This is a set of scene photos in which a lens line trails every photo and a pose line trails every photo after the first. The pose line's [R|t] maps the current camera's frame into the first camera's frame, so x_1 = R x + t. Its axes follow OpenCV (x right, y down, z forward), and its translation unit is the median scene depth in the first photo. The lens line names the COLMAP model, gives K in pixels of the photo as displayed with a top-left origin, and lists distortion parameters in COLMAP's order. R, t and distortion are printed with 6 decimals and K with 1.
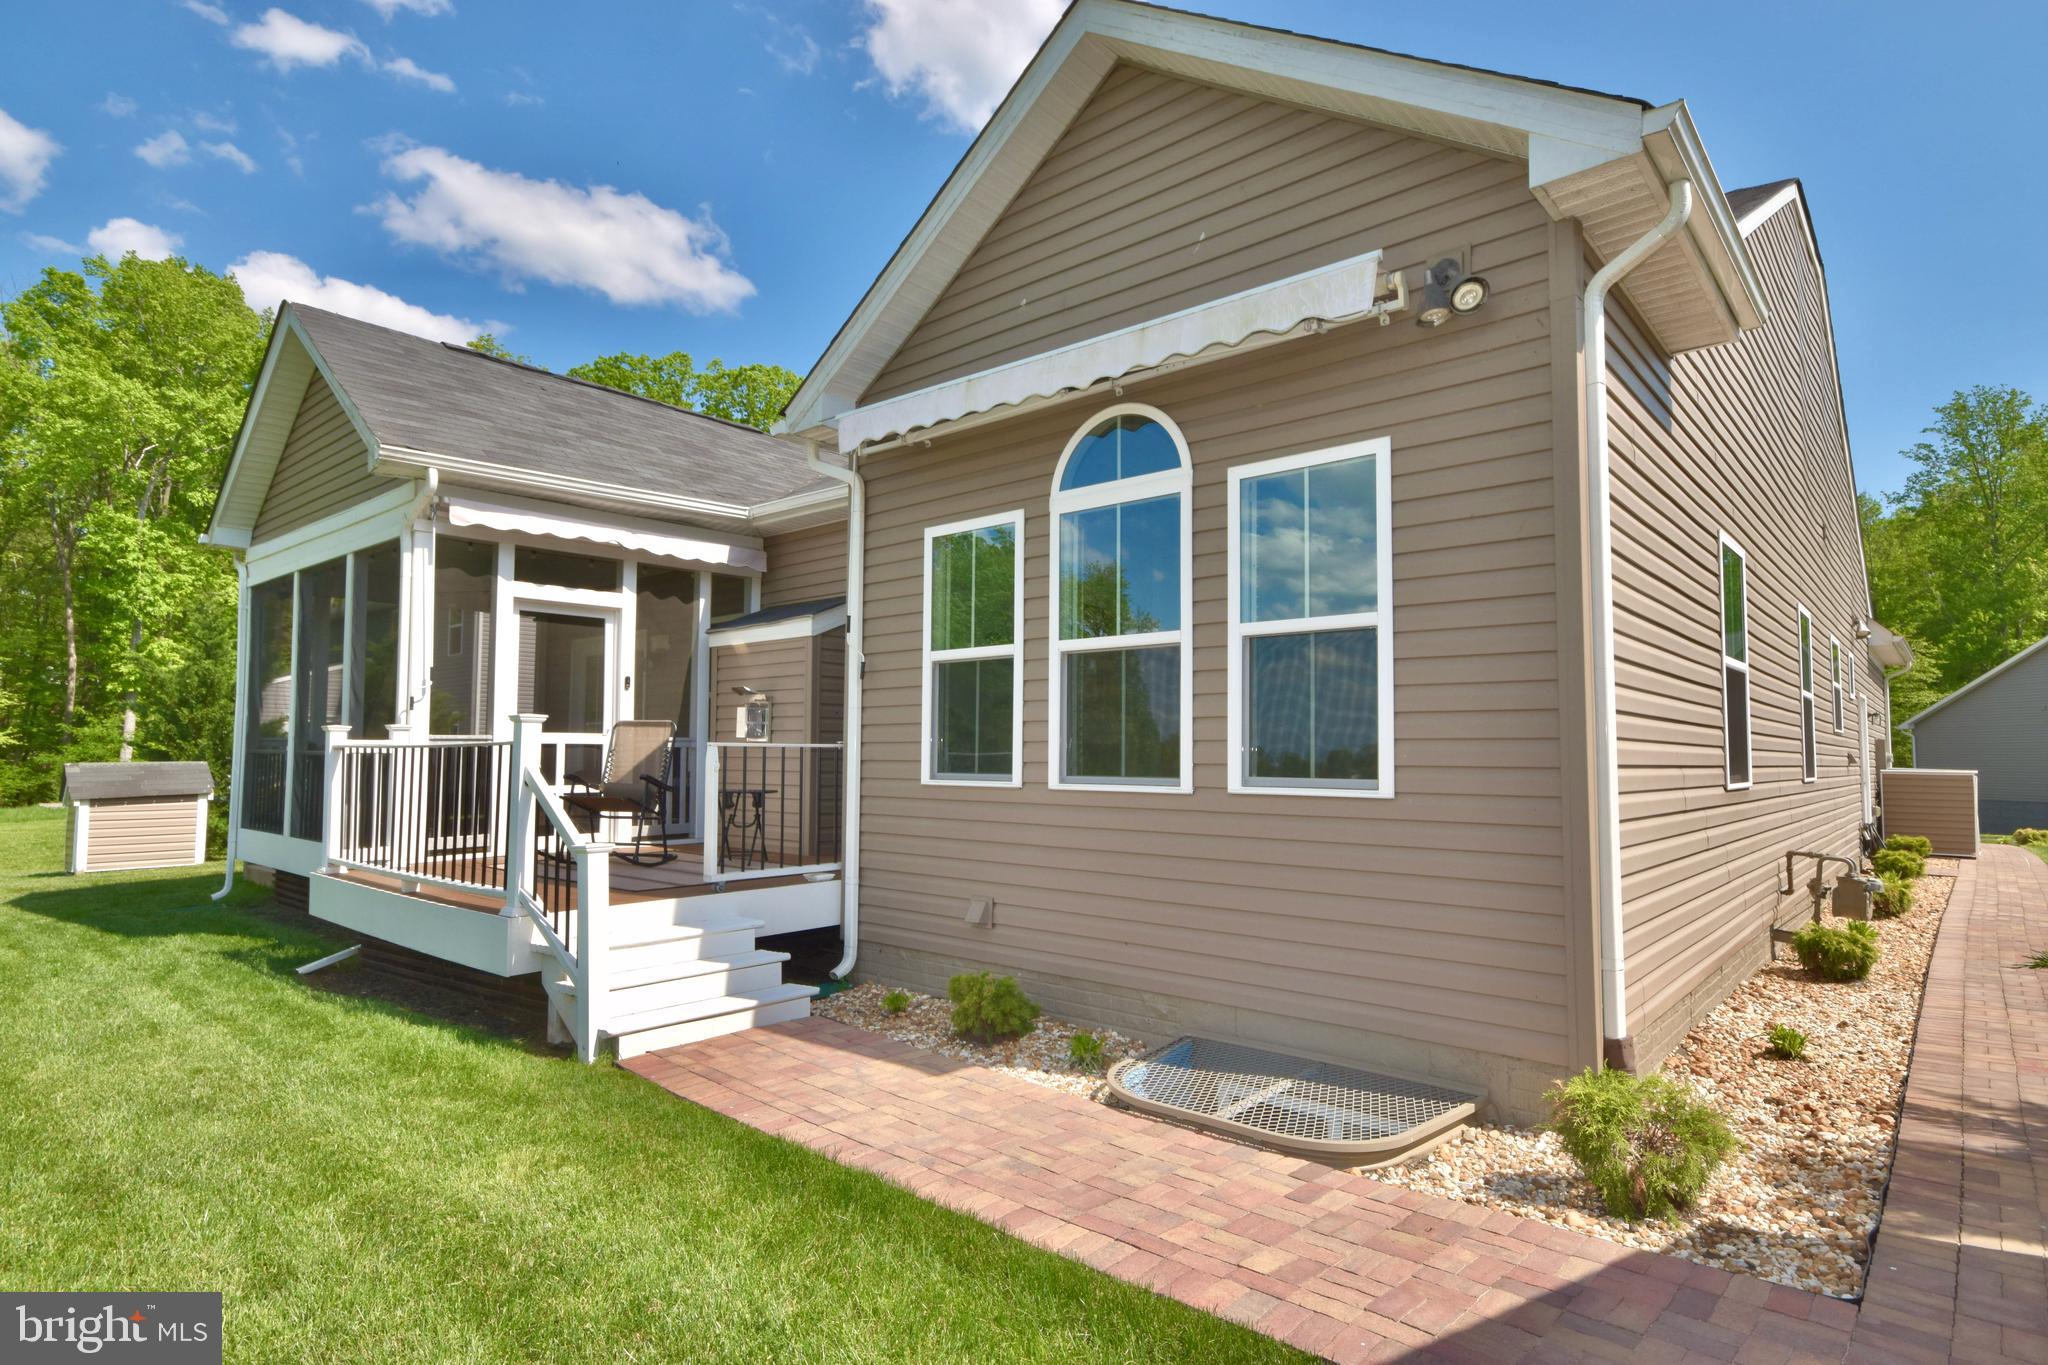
lens RADIAL K [[1094.5, 0, 1024.0], [0, 1094.5, 682.5], [0, 0, 1]] dist [0.014094, 0.000310]
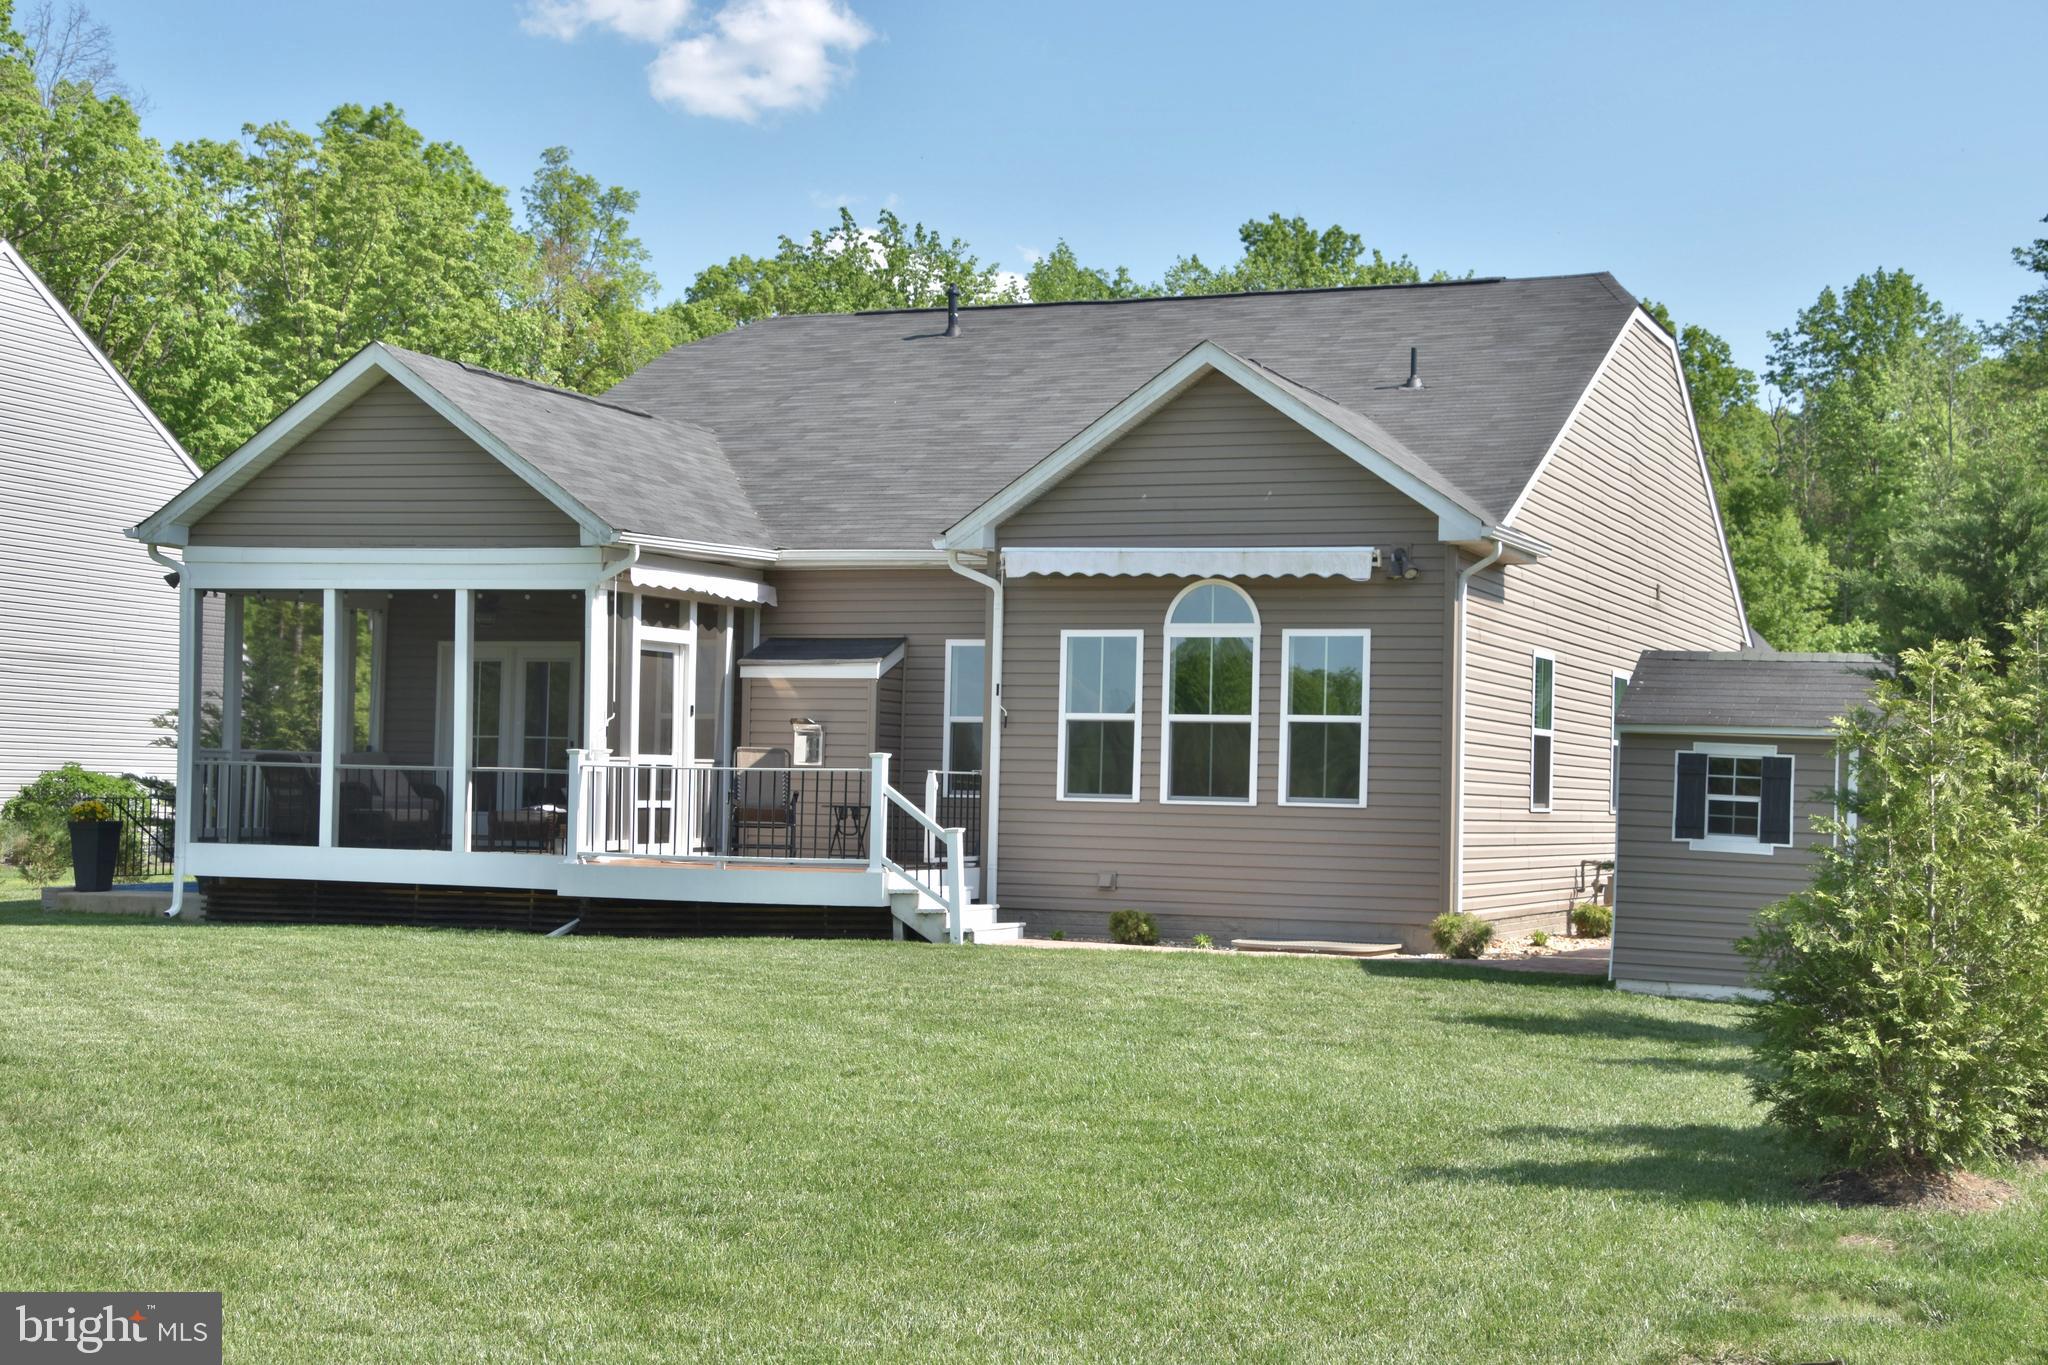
lens RADIAL K [[2960.1, 0, 1024.0], [0, 2960.1, 682.5], [0, 0, 1]] dist [0.158901, -0.015708]
pose [[0.947745, 0.028588, 0.317744, -1.572218], [-0.039871, 0.998782, 0.029062, -0.204116], [-0.316526, -0.040212, 0.947731, -3.119943]]
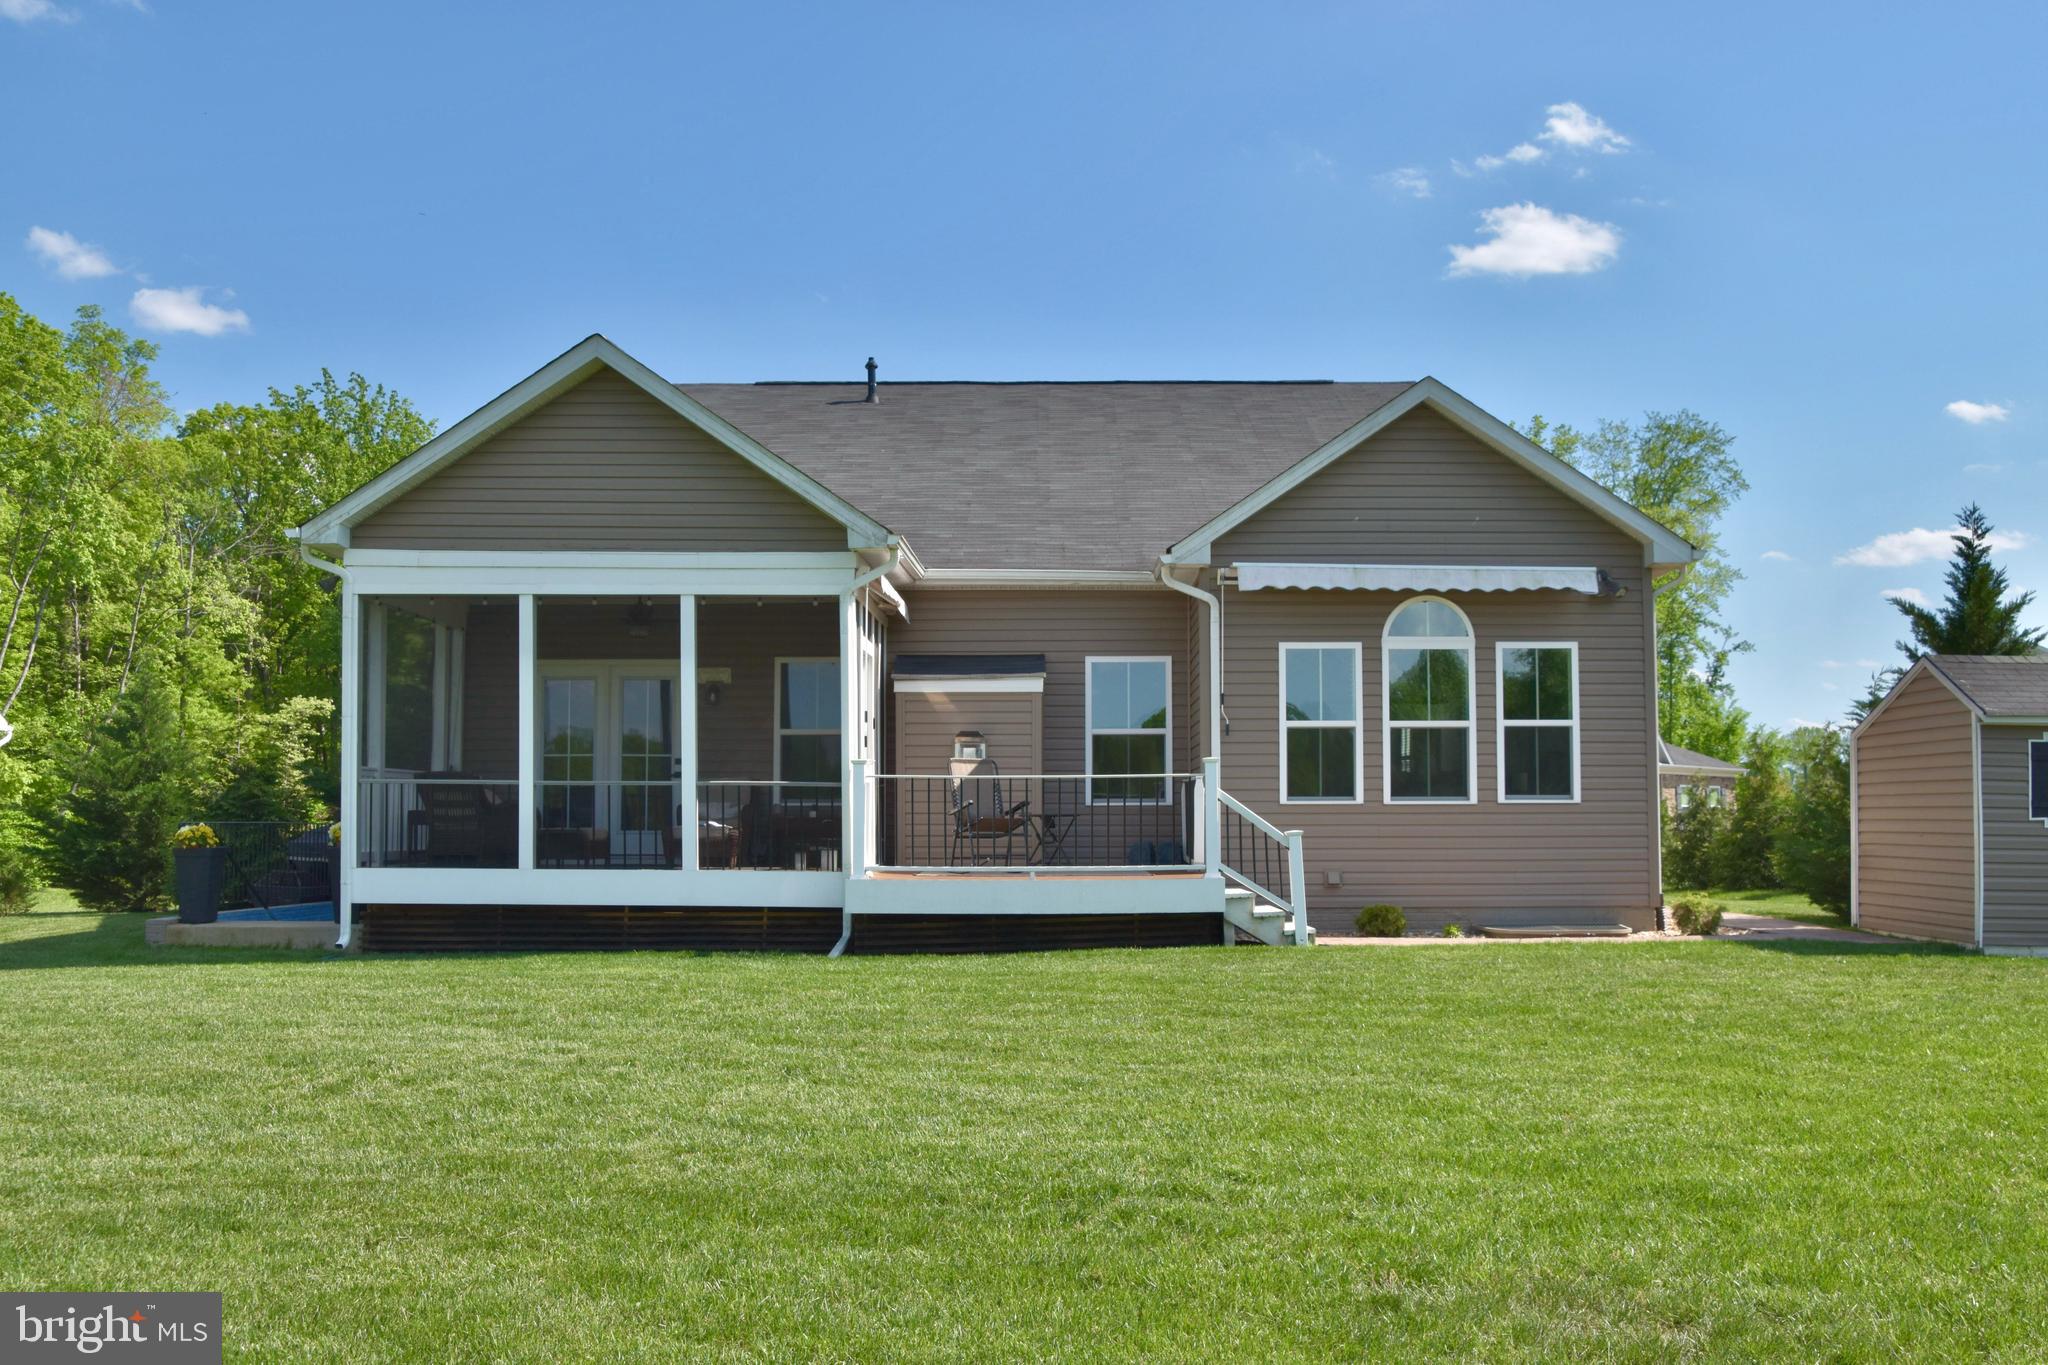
lens RADIAL K [[1926.0, 0, 1024.0], [0, 1926.0, 682.5], [0, 0, 1]] dist [-0.114604, 0.222235]
pose [[0.752117, 0.042353, 0.657667, -2.421104], [-0.040589, 0.999015, -0.017918, -0.020231], [-0.657779, -0.013218, 0.753095, -0.939134]]
